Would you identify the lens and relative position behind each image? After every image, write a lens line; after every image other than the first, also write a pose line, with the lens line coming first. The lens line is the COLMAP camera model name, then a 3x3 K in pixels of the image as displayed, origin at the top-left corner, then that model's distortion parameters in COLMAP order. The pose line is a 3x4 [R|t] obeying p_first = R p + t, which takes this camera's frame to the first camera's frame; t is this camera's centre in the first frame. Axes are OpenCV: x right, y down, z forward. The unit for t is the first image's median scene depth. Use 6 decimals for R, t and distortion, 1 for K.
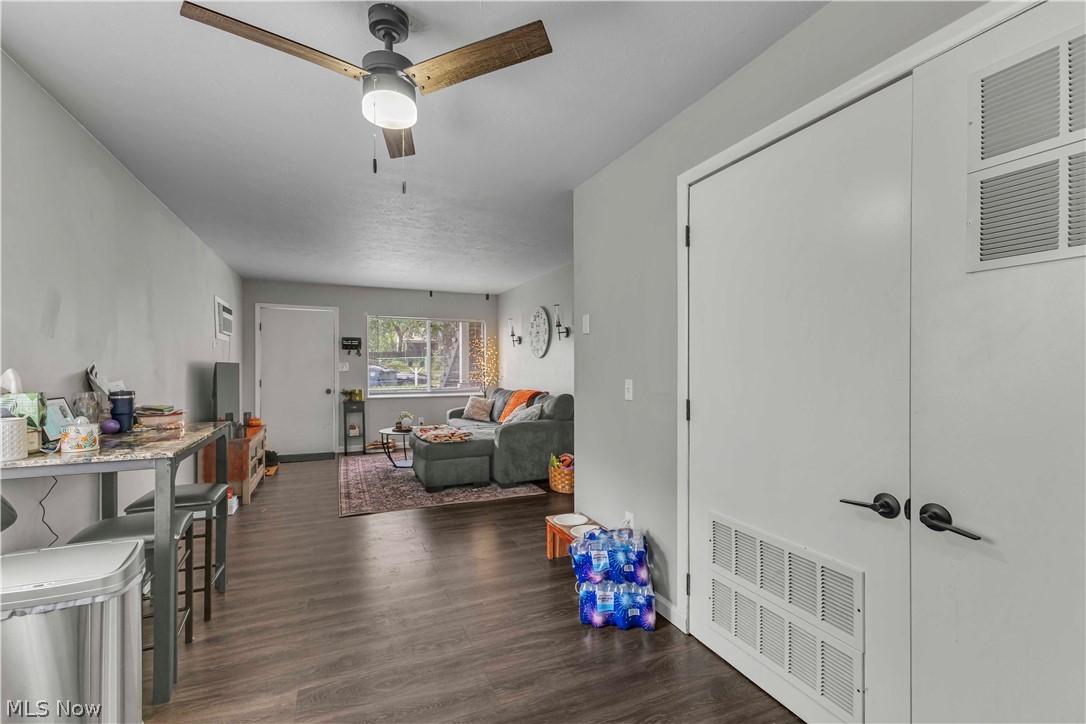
lens RADIAL K [[468.5, 0, 543.0], [0, 468.5, 362.0], [0, 0, 1]] dist [-0.000548, -0.000694]
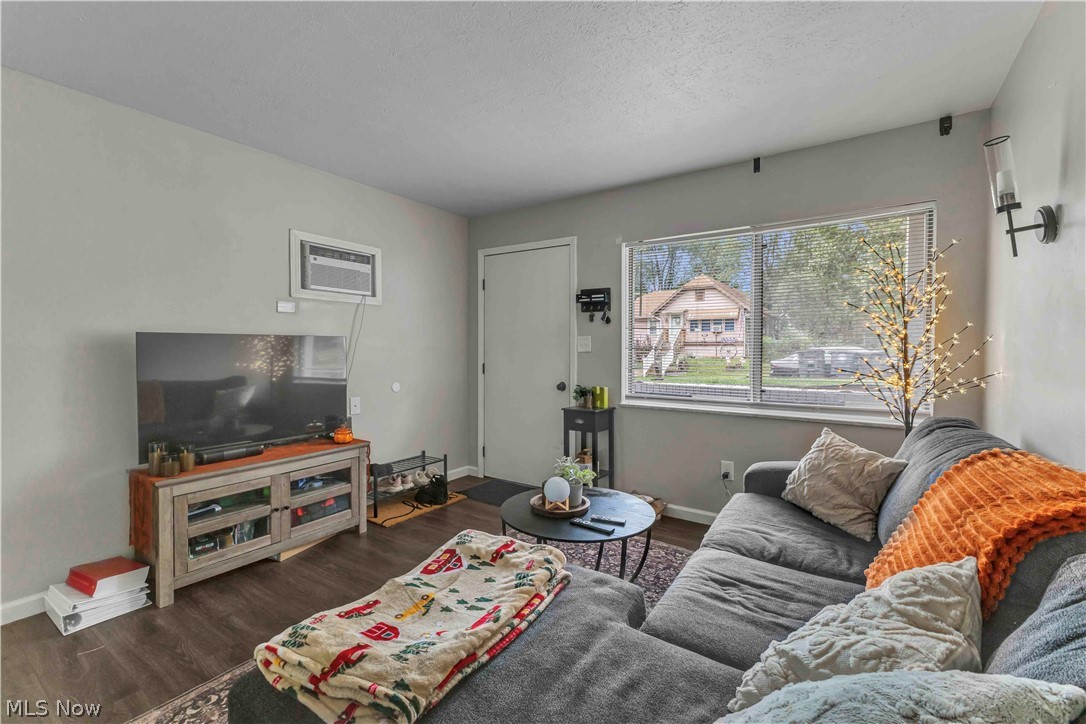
lens RADIAL K [[468.5, 0, 543.0], [0, 468.5, 362.0], [0, 0, 1]] dist [-0.000548, -0.000694]
pose [[0.518319, 0.028633, -0.854708, 0.018664], [0.001283, 0.999412, 0.034259, 0.012551], [0.855186, -0.018854, 0.517978, 0.674990]]
